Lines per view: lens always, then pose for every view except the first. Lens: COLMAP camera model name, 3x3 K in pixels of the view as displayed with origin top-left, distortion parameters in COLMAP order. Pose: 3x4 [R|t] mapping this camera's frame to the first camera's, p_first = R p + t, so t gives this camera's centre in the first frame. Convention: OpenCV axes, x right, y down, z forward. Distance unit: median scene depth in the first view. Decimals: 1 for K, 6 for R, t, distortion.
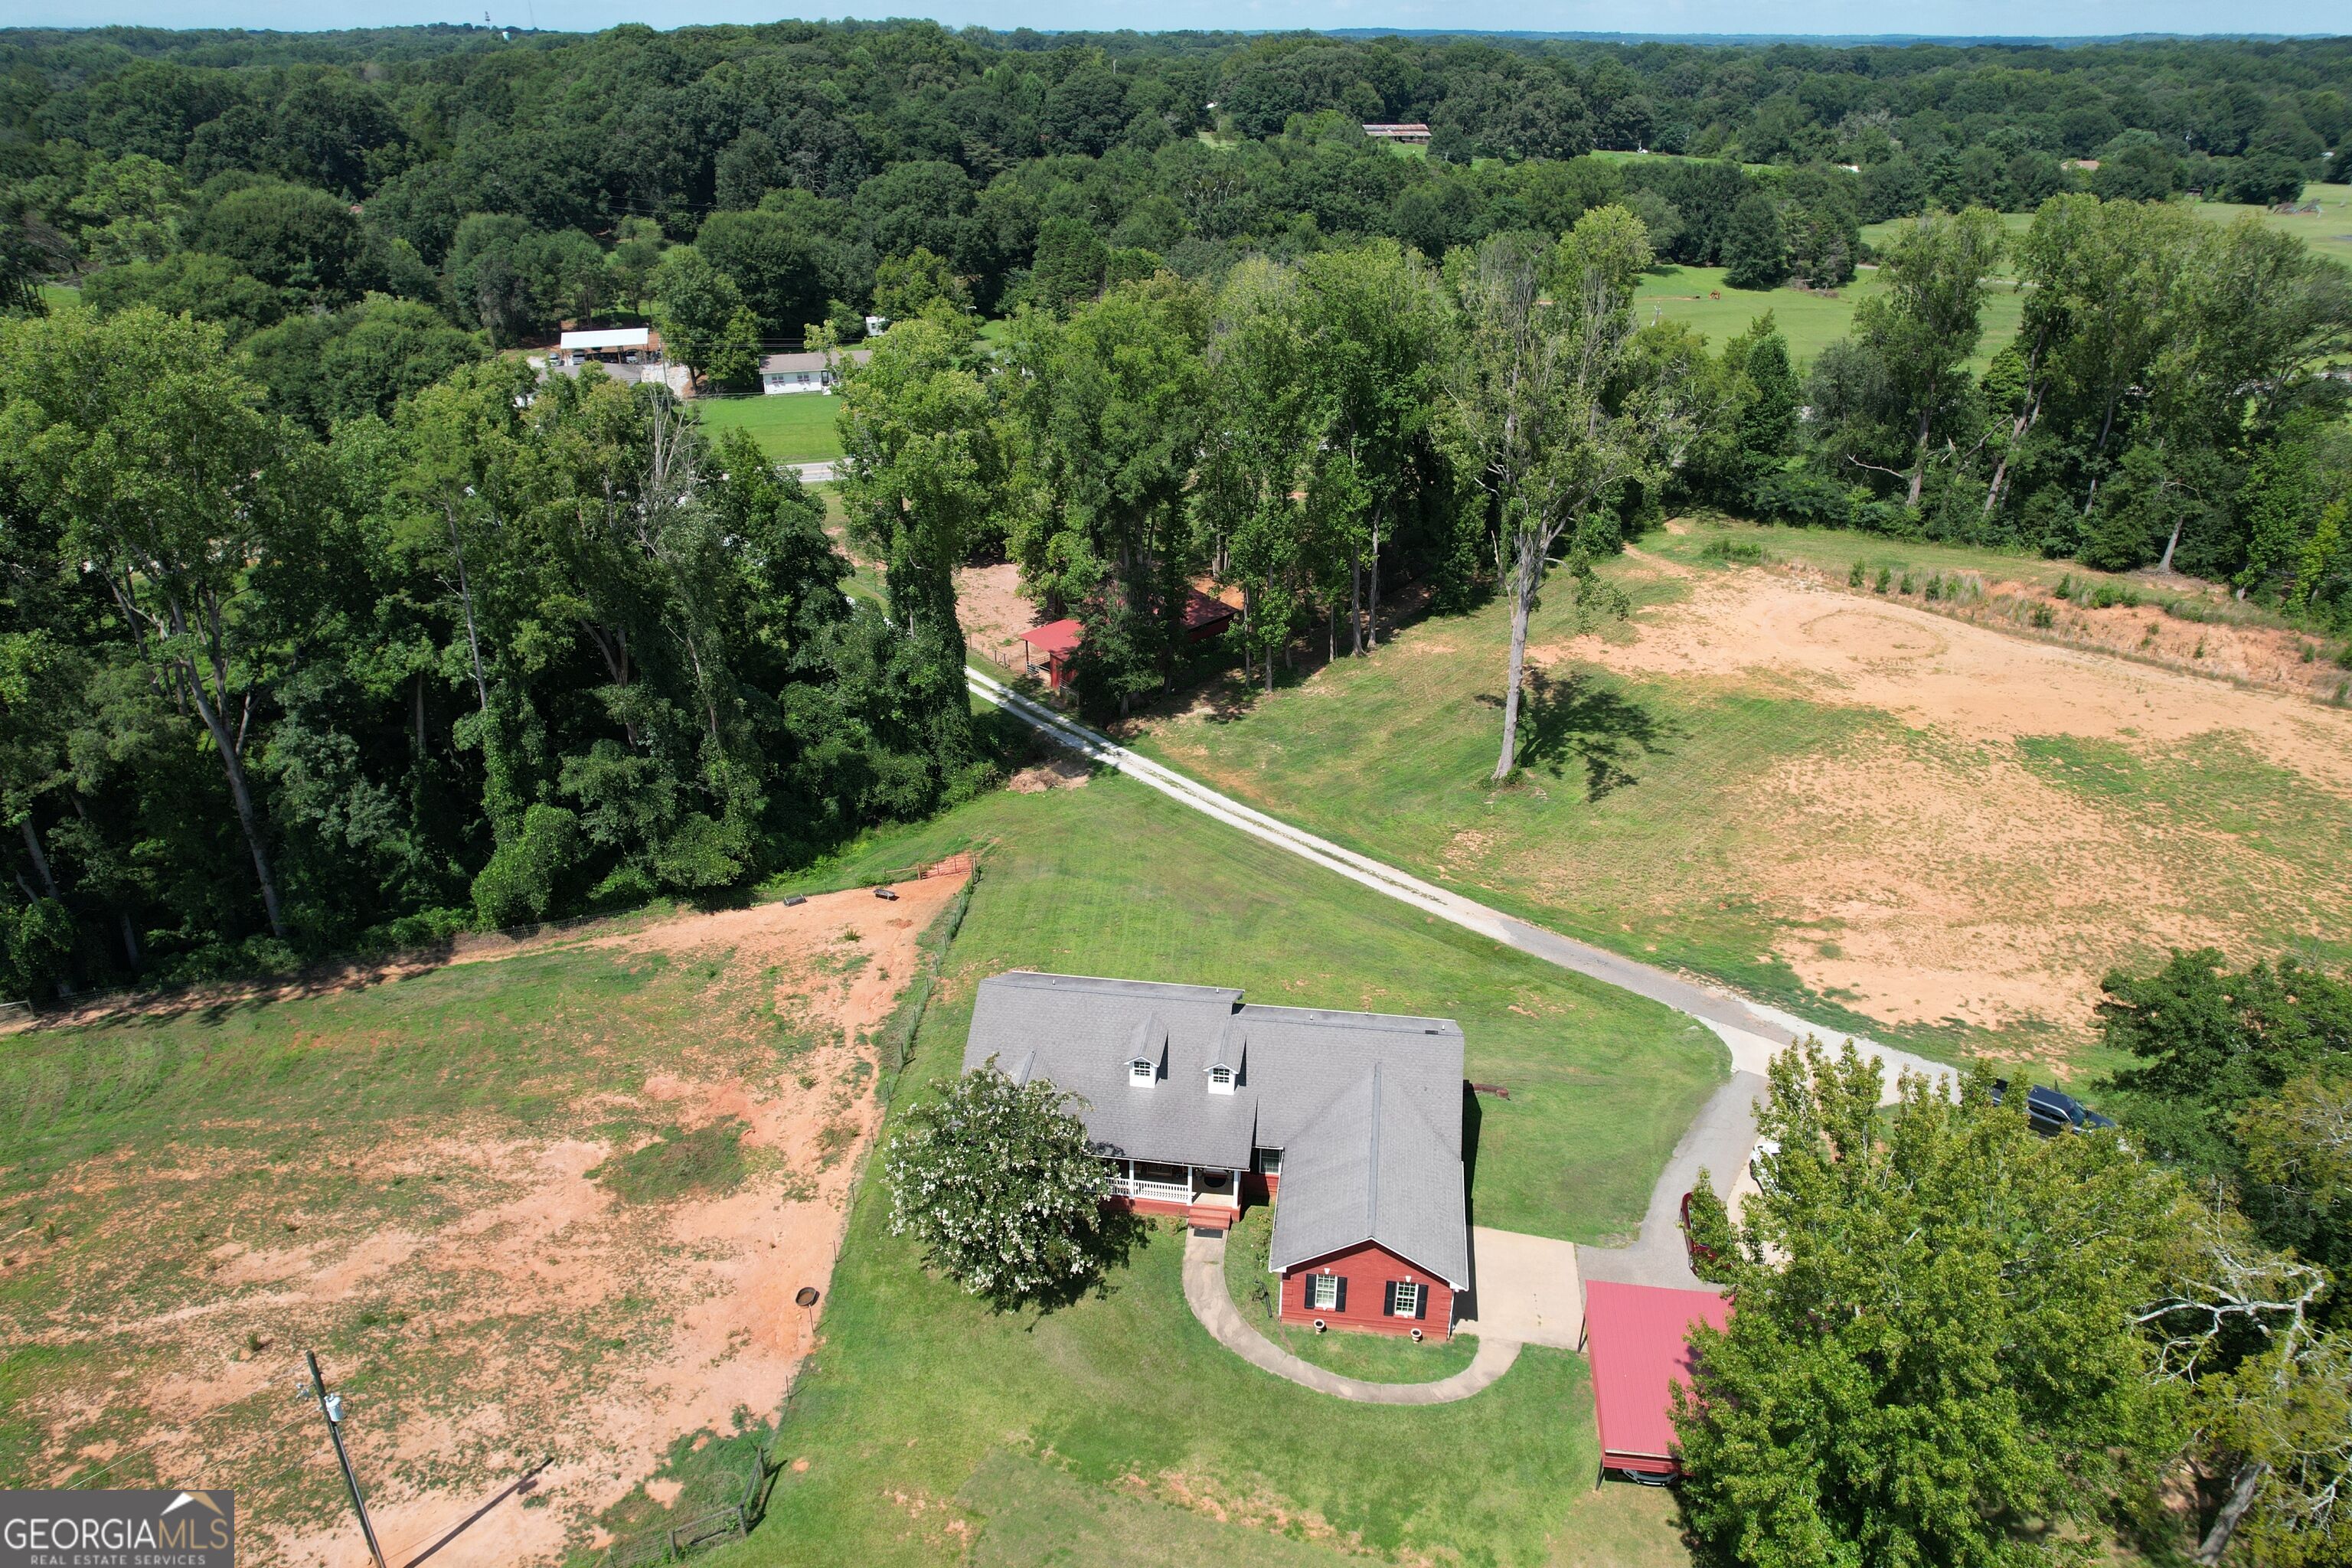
lens RADIAL K [[1501.4, 0, 1179.7], [0, 1501.4, 784.2], [0, 0, 1]] dist [-0.078832, 0.069875]
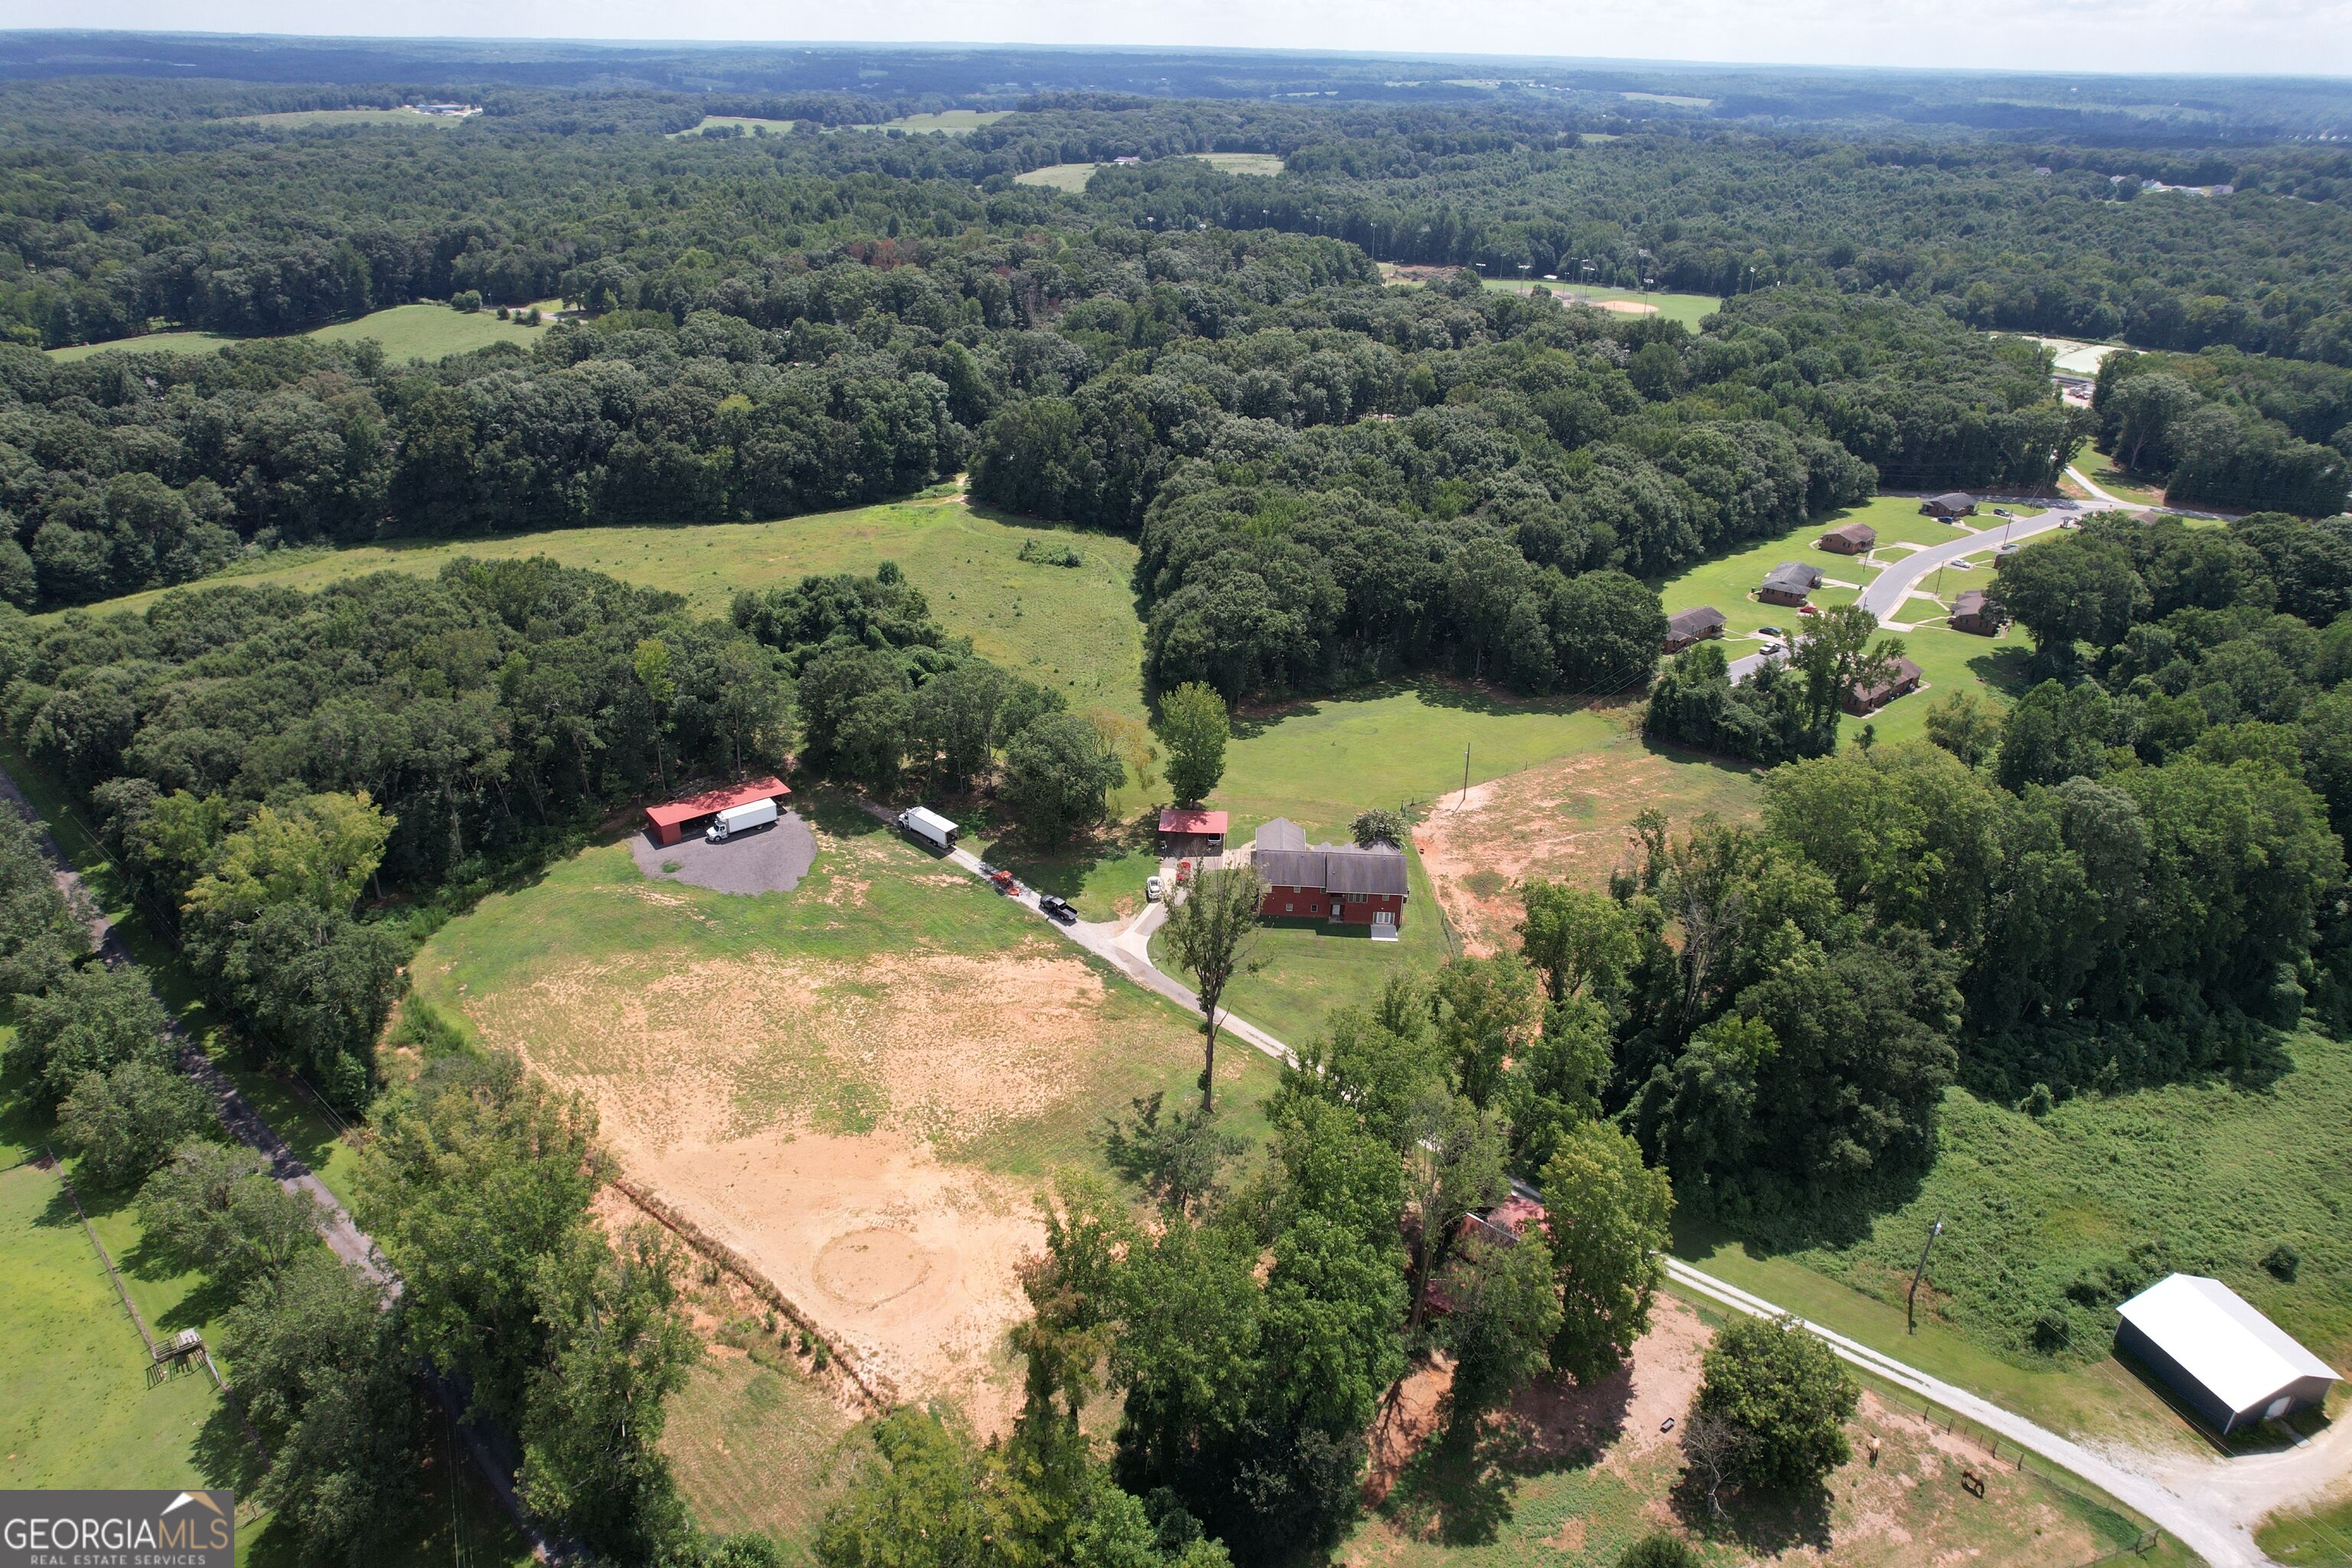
lens RADIAL K [[1501.4, 0, 1179.7], [0, 1501.4, 784.2], [0, 0, 1]] dist [-0.078832, 0.069875]
pose [[-0.996256, 0.021543, -0.083725, 0.491114], [-0.054519, 0.595045, 0.801841, -1.995746], [0.067095, 0.803404, -0.591643, 2.185437]]
